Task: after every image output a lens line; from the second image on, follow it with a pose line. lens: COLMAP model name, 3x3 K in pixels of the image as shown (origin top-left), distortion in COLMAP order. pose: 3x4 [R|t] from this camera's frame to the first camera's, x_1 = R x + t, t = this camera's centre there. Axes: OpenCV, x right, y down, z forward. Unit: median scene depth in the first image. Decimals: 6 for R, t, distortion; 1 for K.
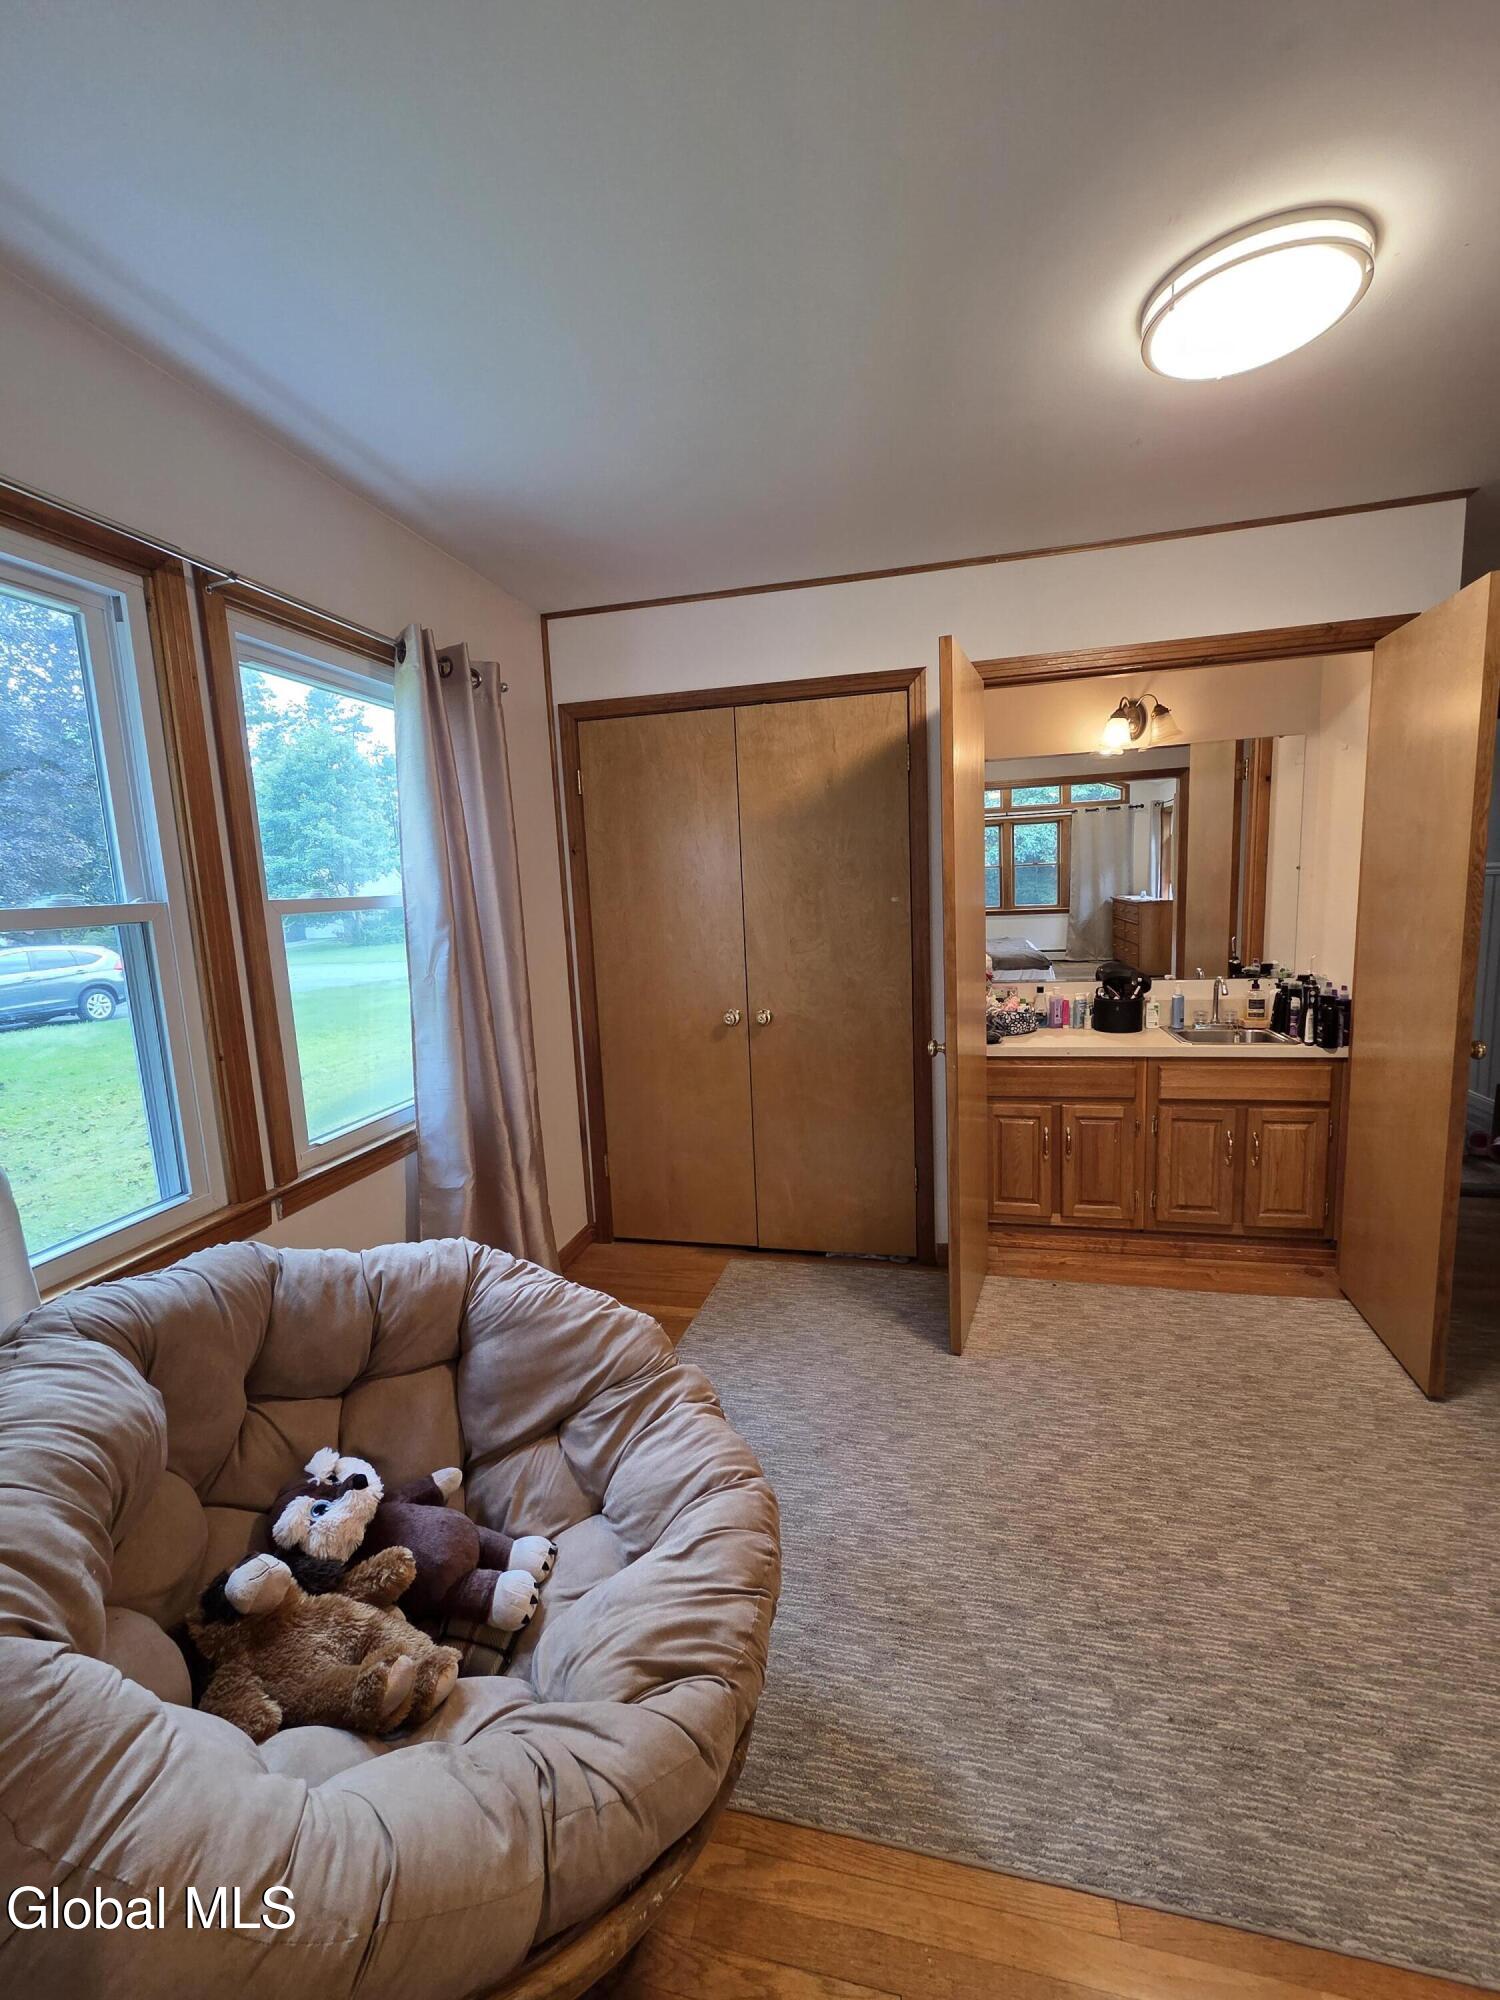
lens RADIAL K [[814.3, 0, 750.6], [0, 814.3, 1002.1], [0, 0, 1]] dist [0.000859, 0.000798]
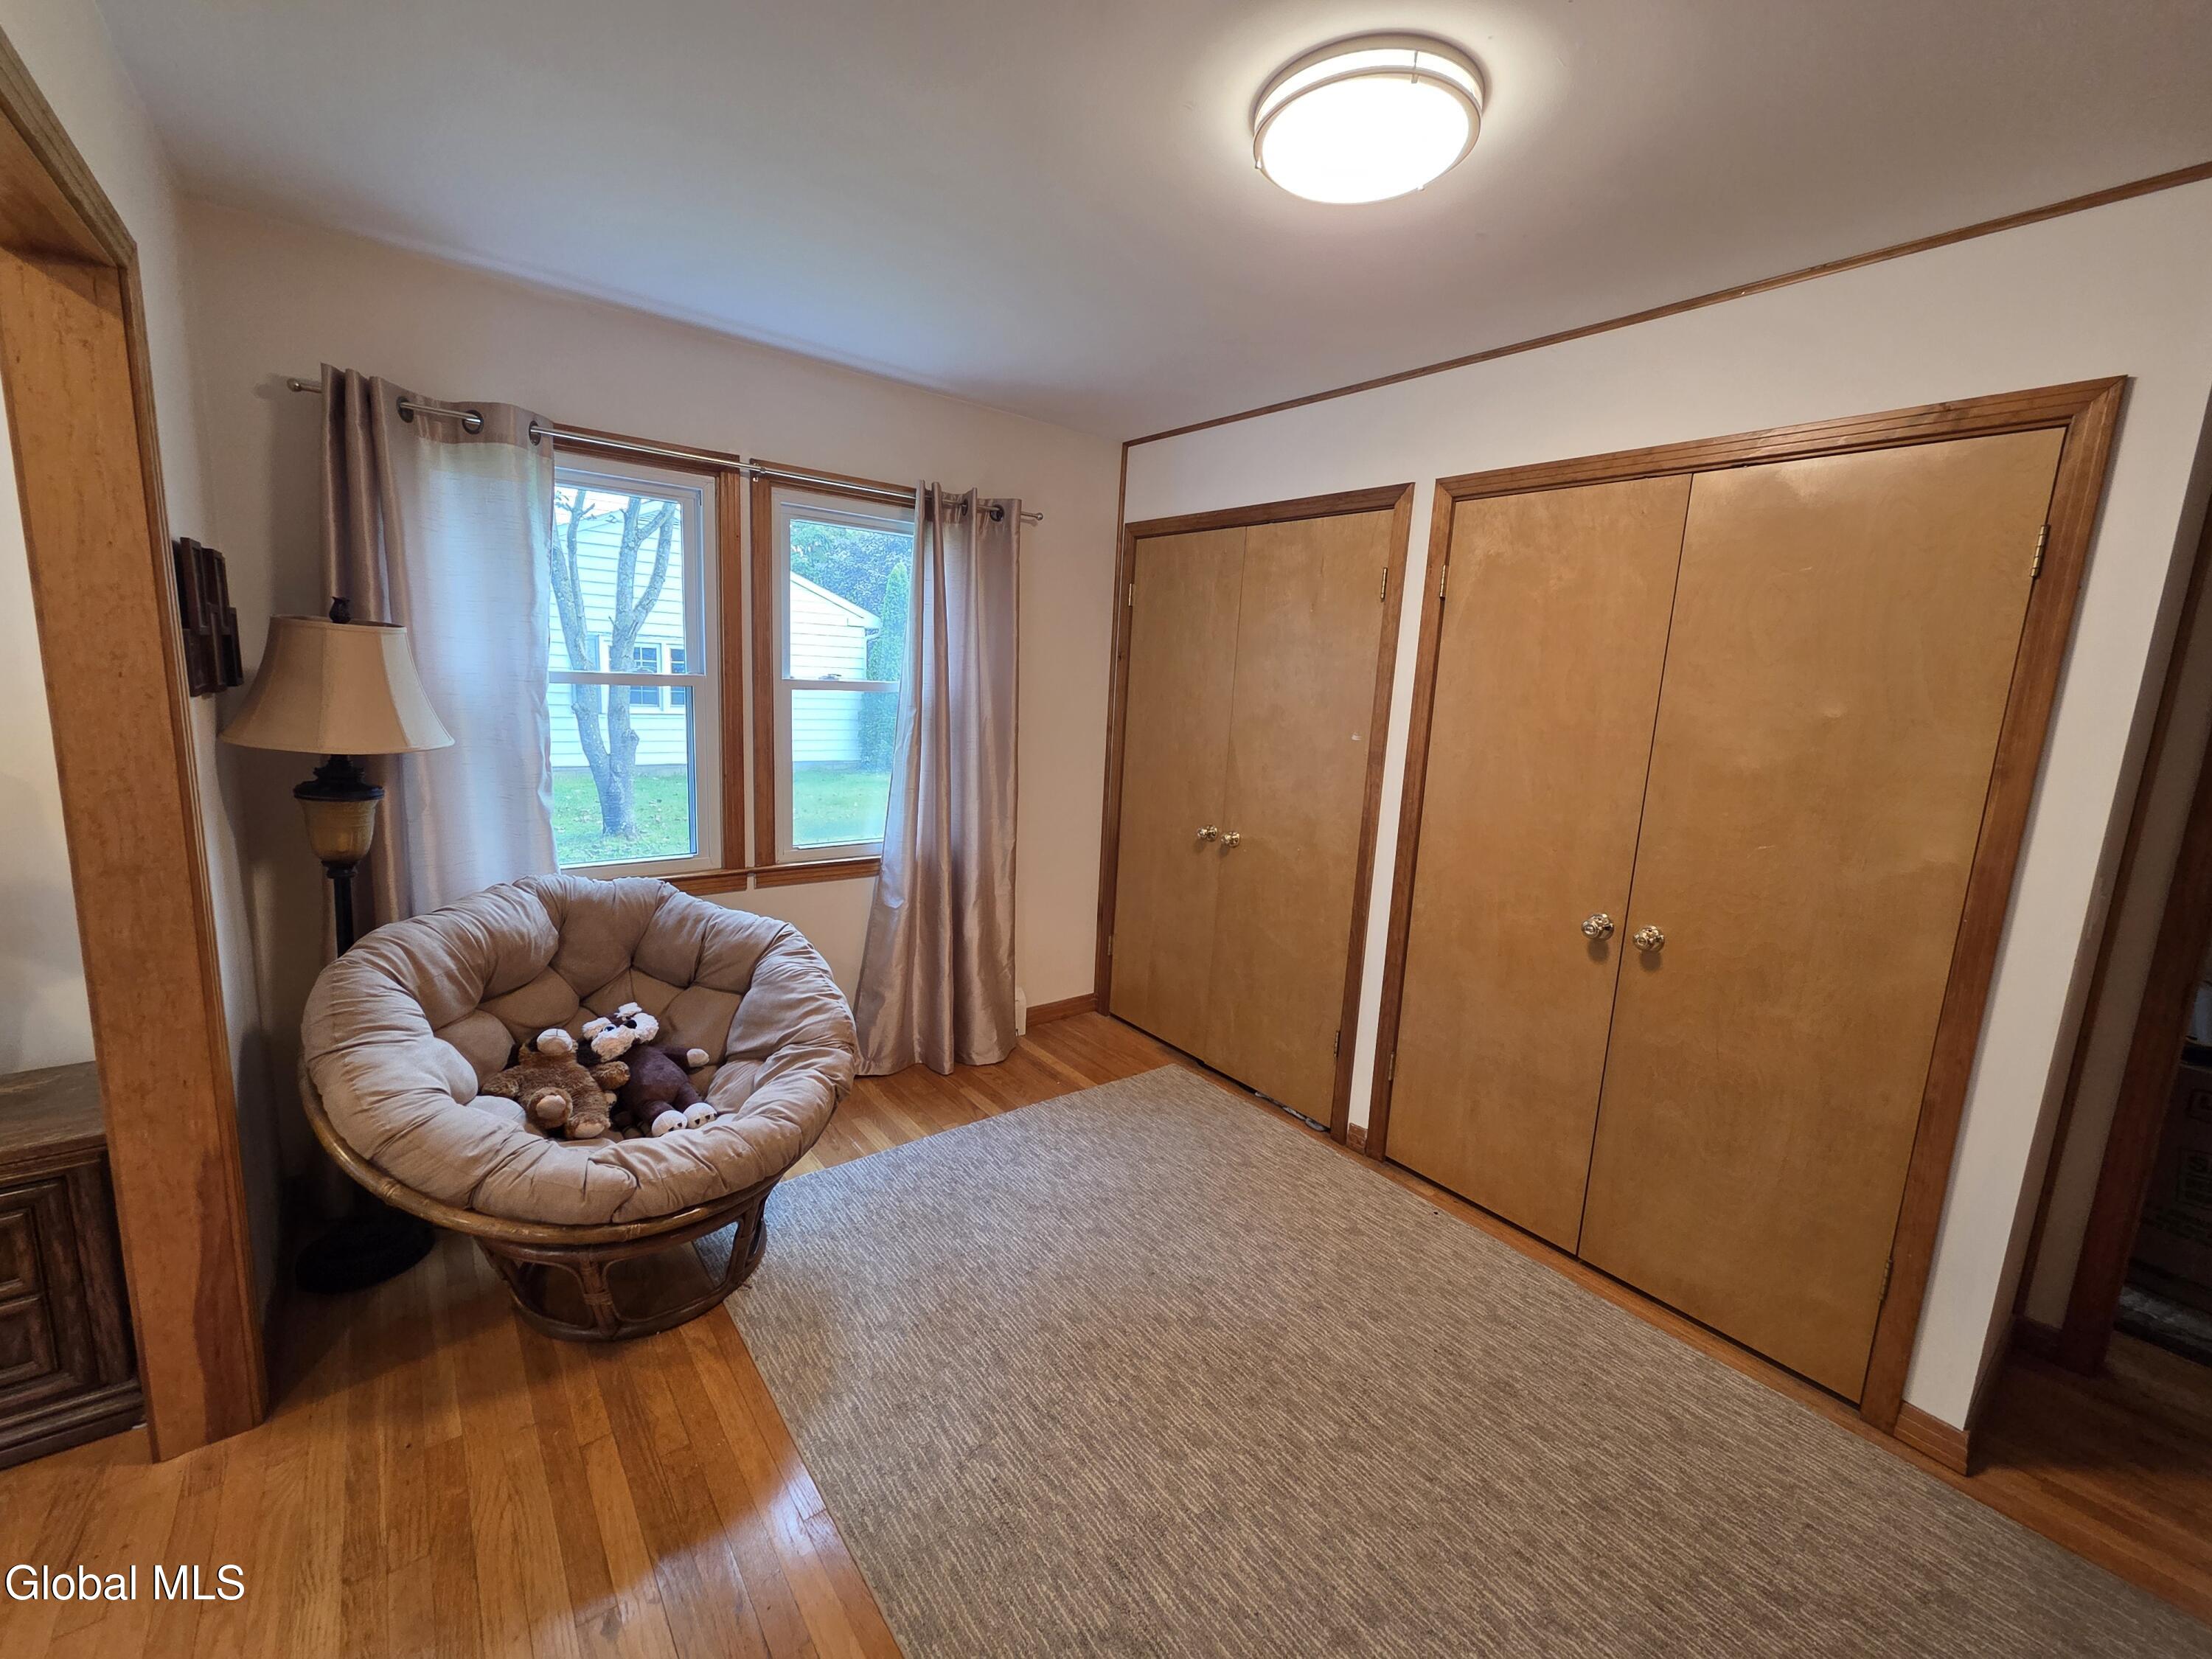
lens RADIAL K [[900.6, 0, 1110.7], [0, 900.6, 820.5], [0, 0, 1]] dist [0.000859, 0.000798]
pose [[0.782032, 0.186245, -0.594759, 1.049434], [-0.173705, 0.981625, 0.078991, -0.121079], [0.598542, 0.041539, 0.800014, 0.055165]]
